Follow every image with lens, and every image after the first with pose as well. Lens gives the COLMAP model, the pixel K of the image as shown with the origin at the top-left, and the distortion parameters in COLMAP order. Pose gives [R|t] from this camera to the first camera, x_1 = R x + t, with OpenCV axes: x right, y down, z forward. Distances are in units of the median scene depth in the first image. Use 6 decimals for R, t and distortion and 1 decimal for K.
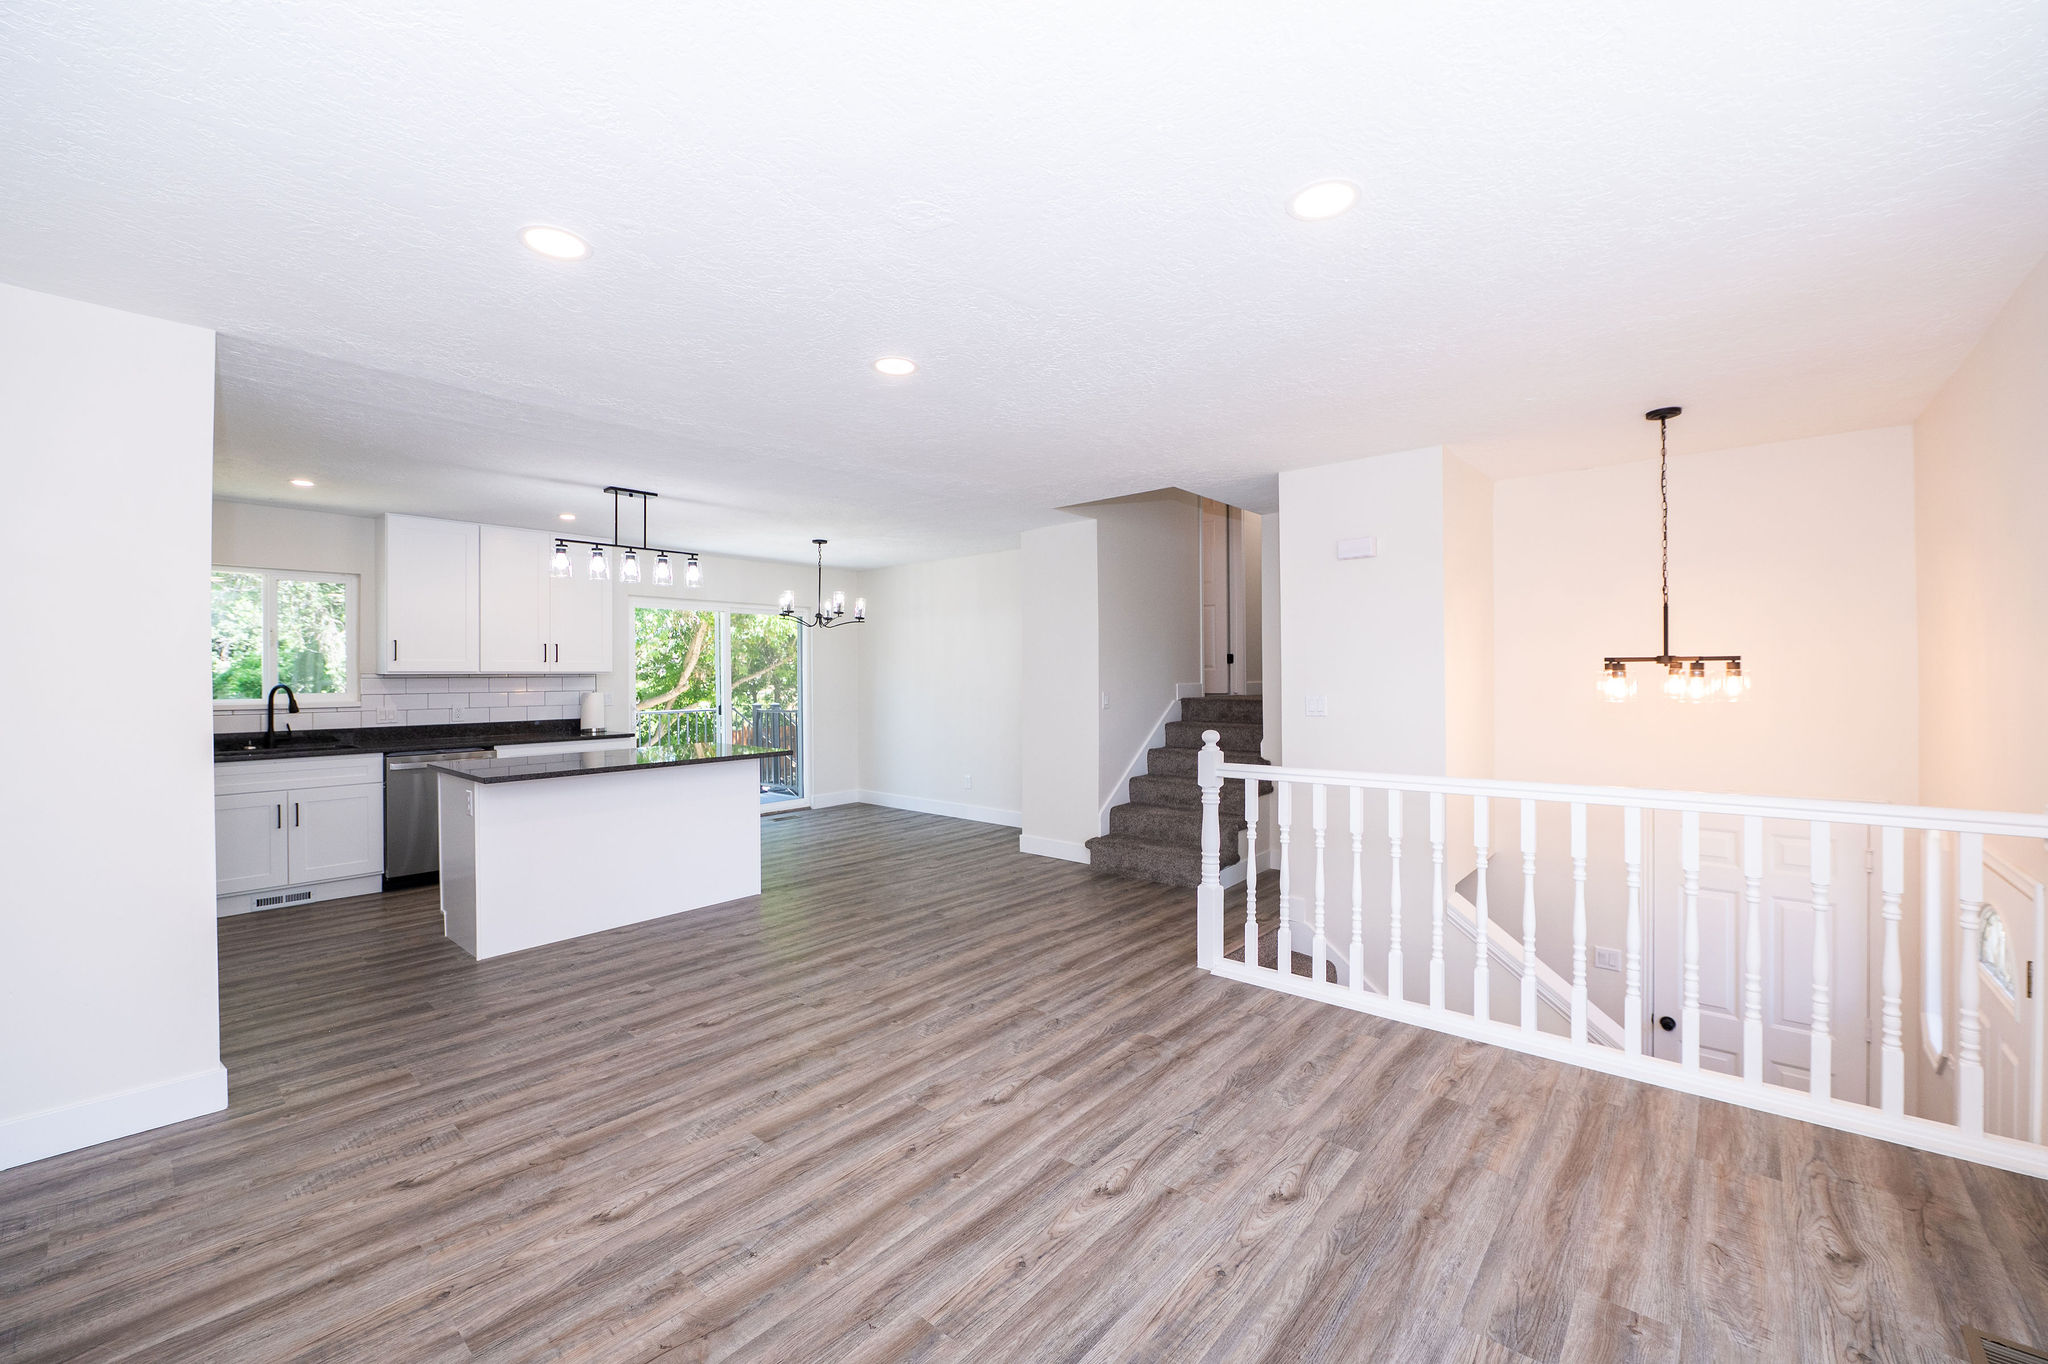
lens RADIAL K [[811.9, 0, 1028.4], [0, 811.9, 674.0], [0, 0, 1]] dist [-0.007678, -0.000281]
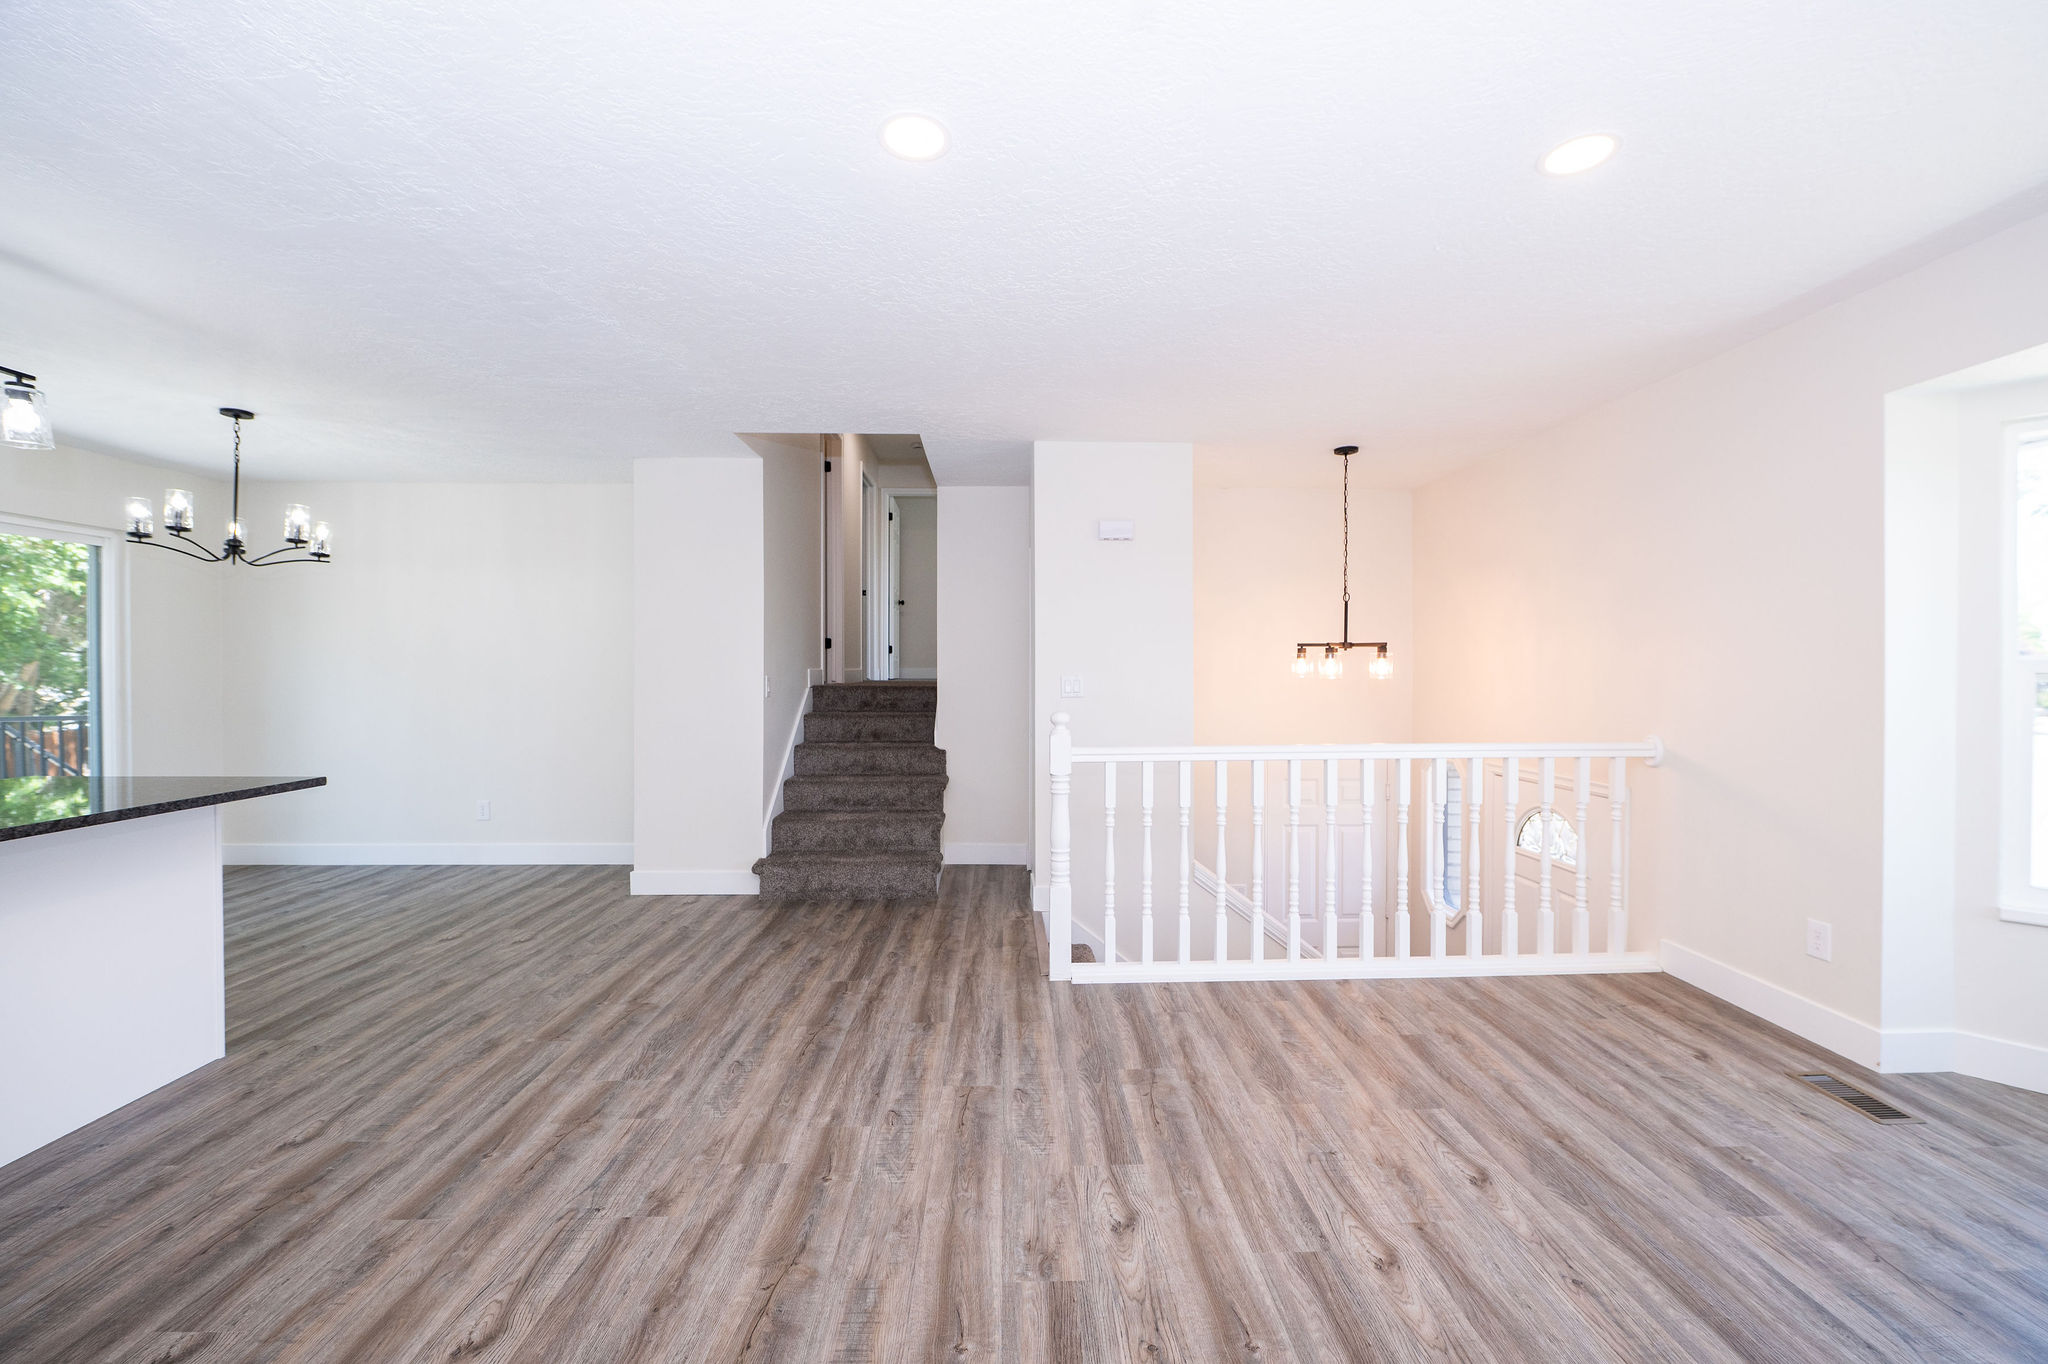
lens RADIAL K [[813.9, 0, 1025.2], [0, 813.9, 677.0], [0, 0, 1]] dist [-0.002959, -0.004200]
pose [[0.738048, 0.002599, 0.674743, -0.339591], [-0.006503, 0.999974, 0.003261, 0.023771], [-0.674716, -0.006795, 0.738046, 0.304904]]
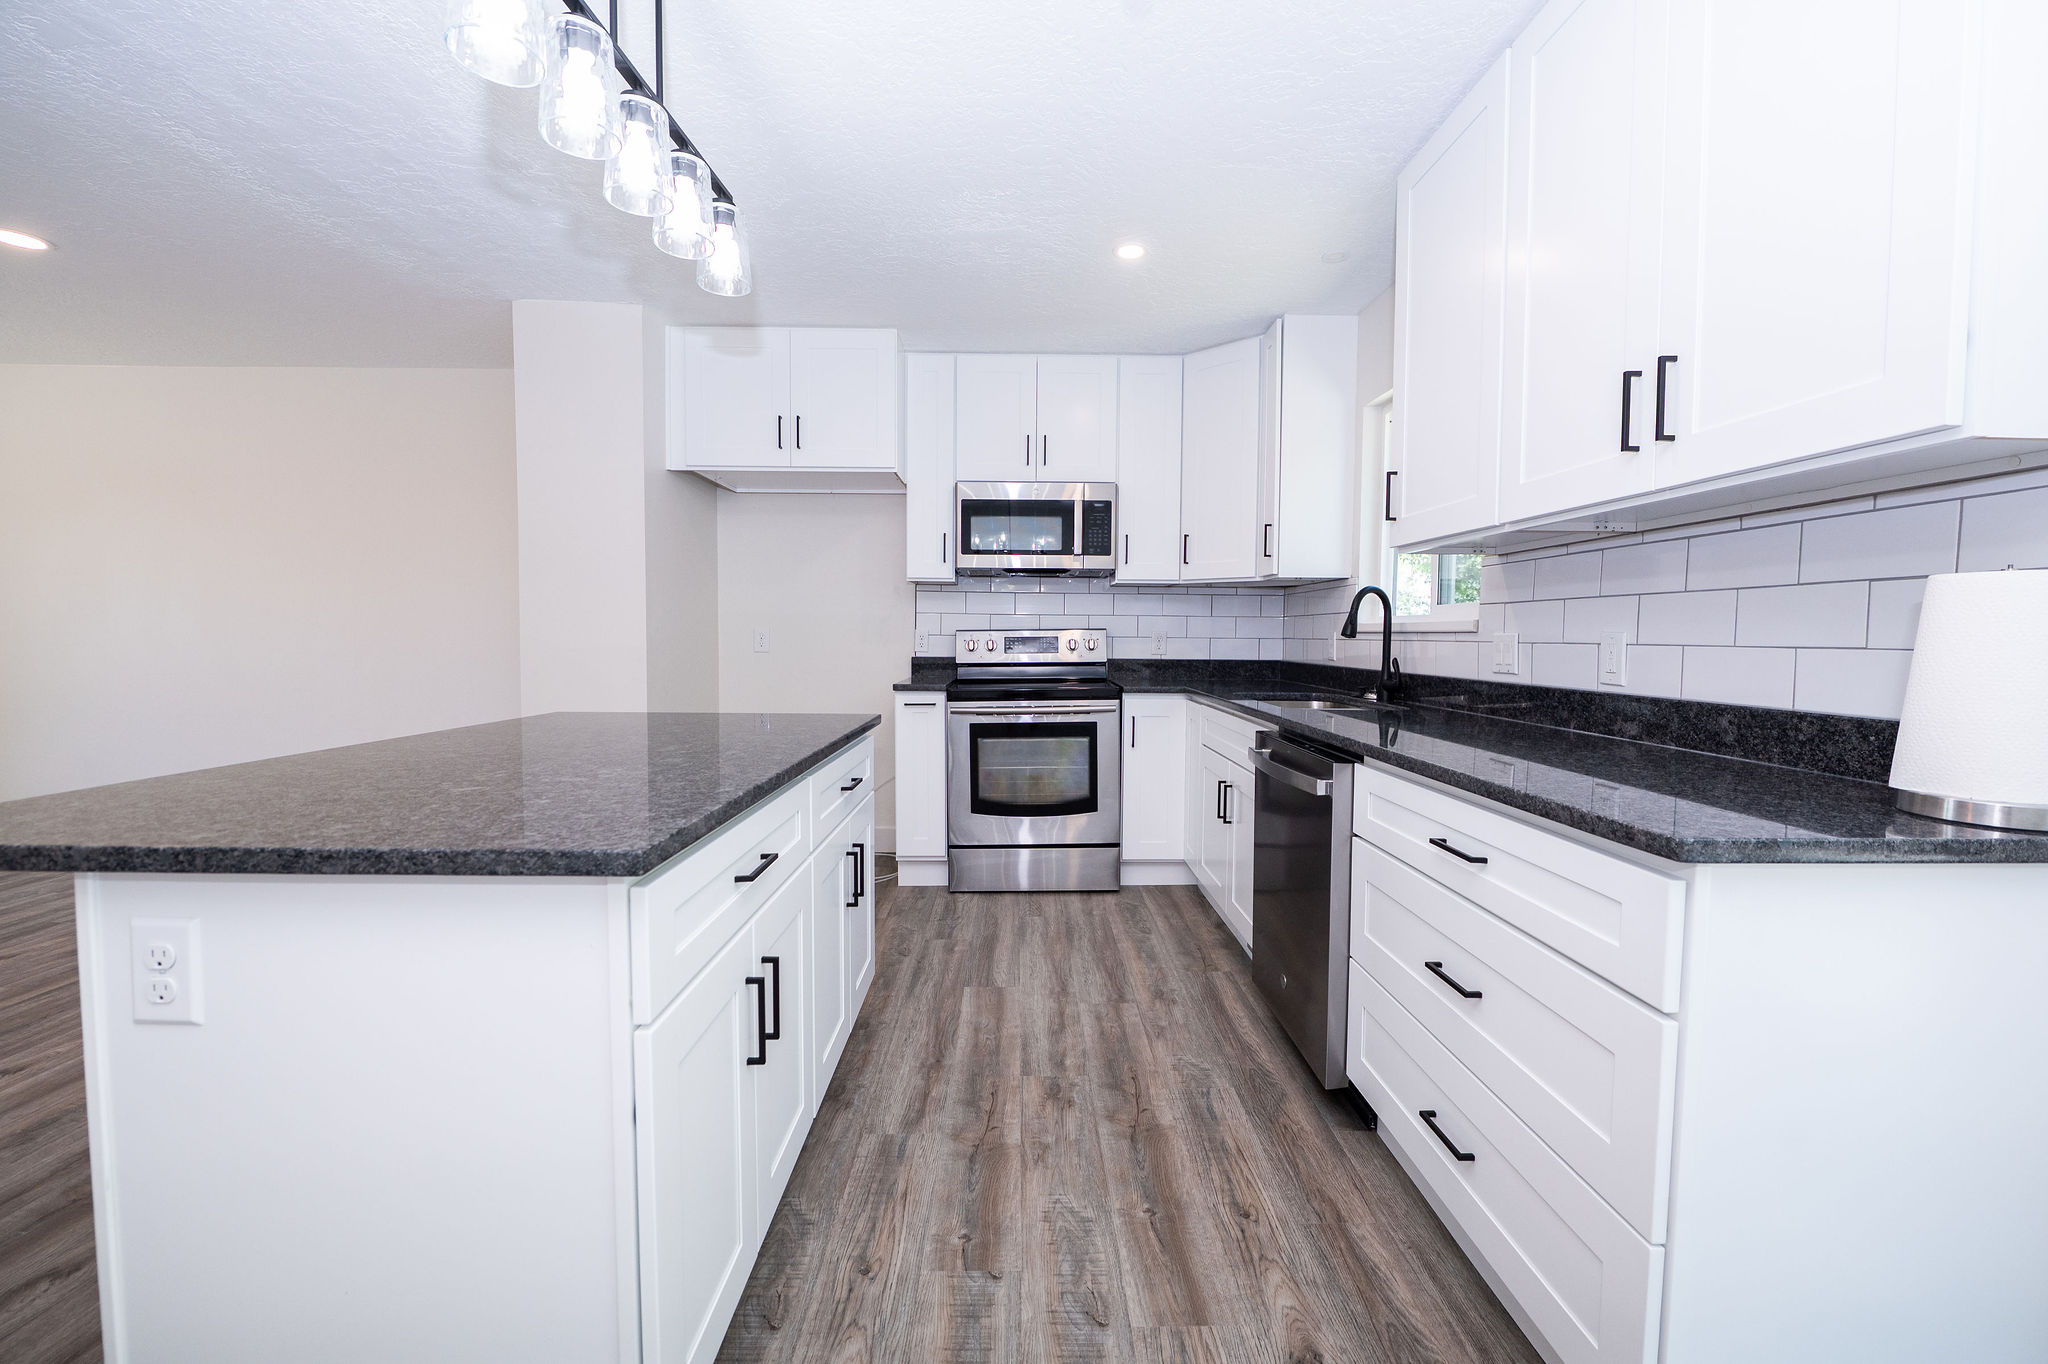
lens RADIAL K [[847.1, 0, 1024.0], [0, 847.1, 682.0], [0, 0, 1]] dist [0.017898, -0.000037]
pose [[-0.748996, 0.038797, -0.661438, -0.408518], [-0.001641, 0.998172, 0.060407, 0.049126], [0.662573, 0.046330, -0.747563, 1.457409]]
